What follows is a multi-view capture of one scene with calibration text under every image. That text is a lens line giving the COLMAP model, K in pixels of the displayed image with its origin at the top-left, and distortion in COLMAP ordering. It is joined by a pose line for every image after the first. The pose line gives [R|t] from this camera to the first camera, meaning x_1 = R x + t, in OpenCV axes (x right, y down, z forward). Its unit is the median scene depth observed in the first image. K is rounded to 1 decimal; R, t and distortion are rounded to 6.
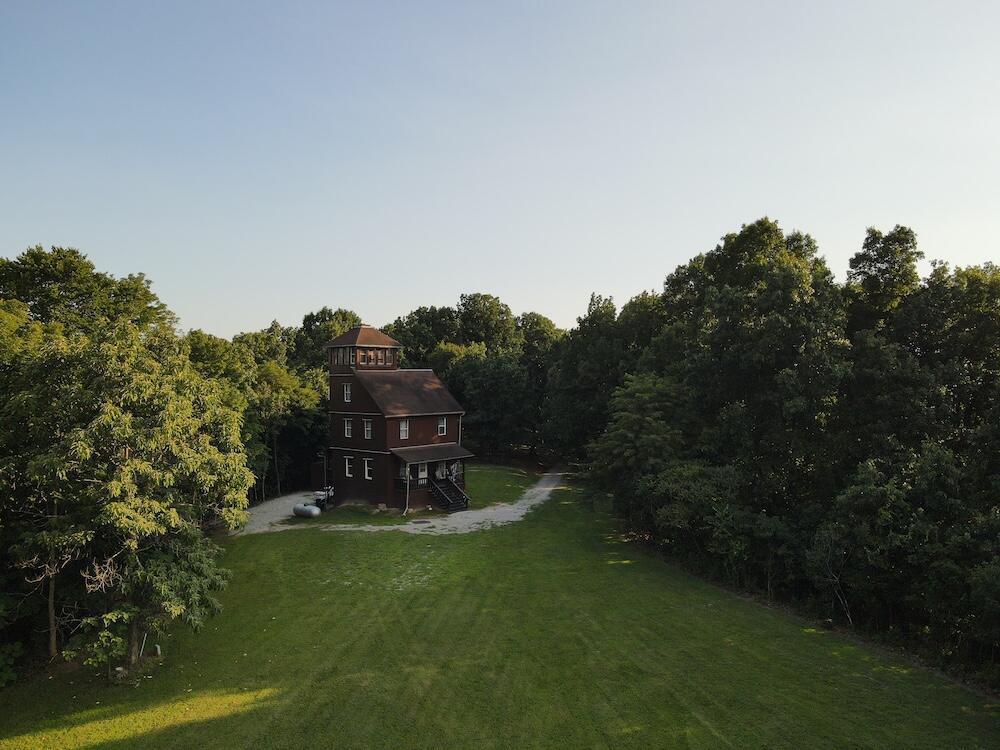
lens RADIAL K [[841.6, 0, 513.9], [0, 841.6, 371.7], [0, 0, 1]] dist [-0.003822, -0.018544]
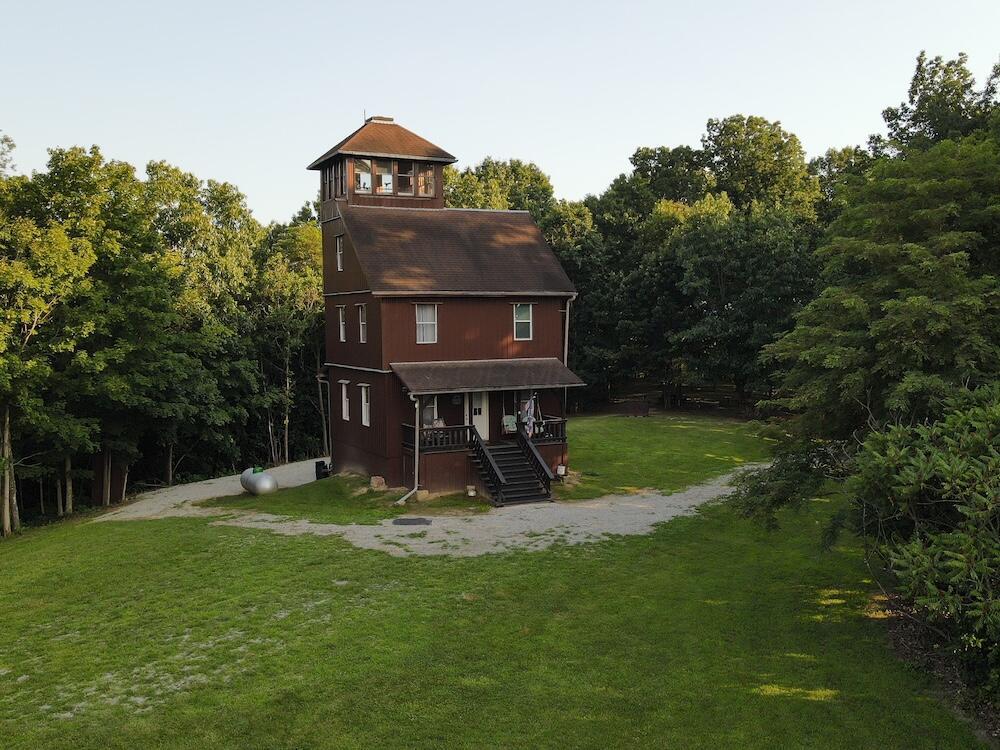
lens RADIAL K [[1055.4, 0, 502.3], [0, 1055.4, 393.6], [0, 0, 1]] dist [-0.010794, 0.025229]
pose [[0.924653, 0.027341, -0.379827, 0.137417], [0.000109, 0.997400, 0.072061, 0.066267], [0.380810, -0.066672, 0.922247, 0.475397]]
